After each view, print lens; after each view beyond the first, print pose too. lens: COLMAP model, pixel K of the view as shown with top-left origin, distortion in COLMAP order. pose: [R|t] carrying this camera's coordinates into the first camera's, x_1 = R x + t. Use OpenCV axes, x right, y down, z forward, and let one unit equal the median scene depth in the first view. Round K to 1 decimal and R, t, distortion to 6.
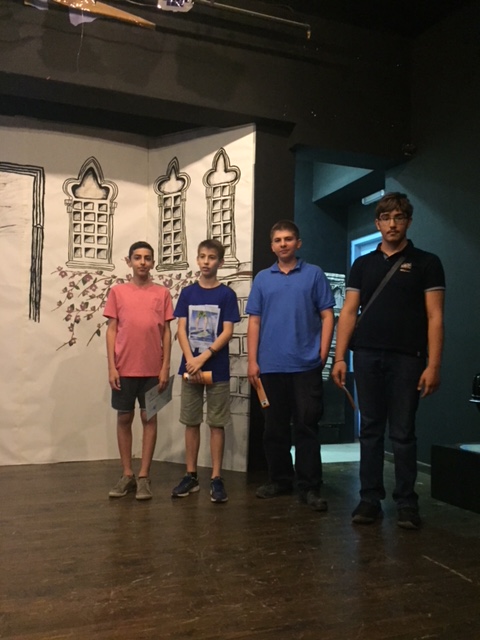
lens RADIAL K [[554.2, 0, 240.0], [0, 554.2, 320.0], [0, 0, 1]] dist [0.010554, 0.002388]
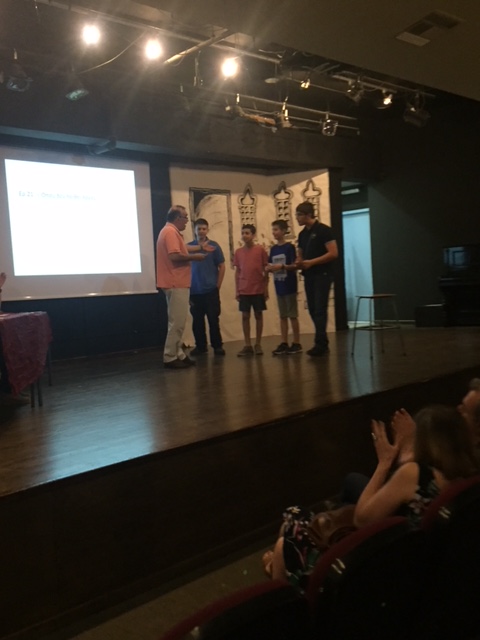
lens RADIAL K [[647.8, 0, 240.0], [0, 647.8, 320.0], [0, 0, 1]] dist [-0.006213, 0.001635]
pose [[0.920148, -0.102109, 0.378023, -1.200199], [0.061686, 0.991147, 0.117573, -0.088062], [-0.386682, -0.084865, 0.918300, -1.108934]]
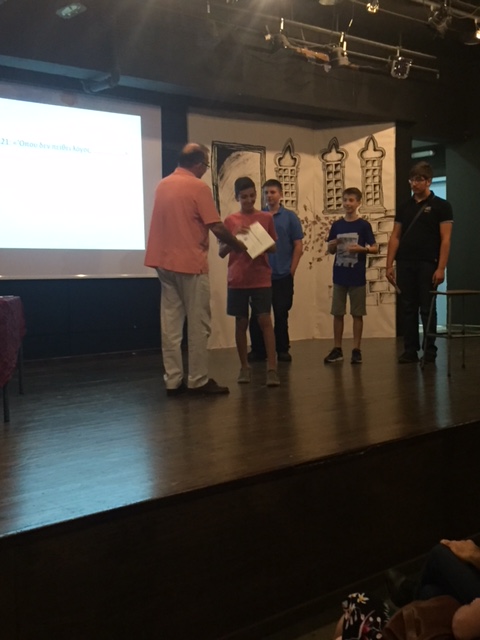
lens RADIAL K [[826.9, 0, 240.0], [0, 826.9, 320.0], [0, 0, 1]] dist [0.015190, -0.043359]
pose [[0.934896, -0.065749, 0.348779, -1.192529], [0.024413, 0.992277, 0.121619, -0.084687], [-0.354081, -0.105186, 0.929280, -1.053515]]
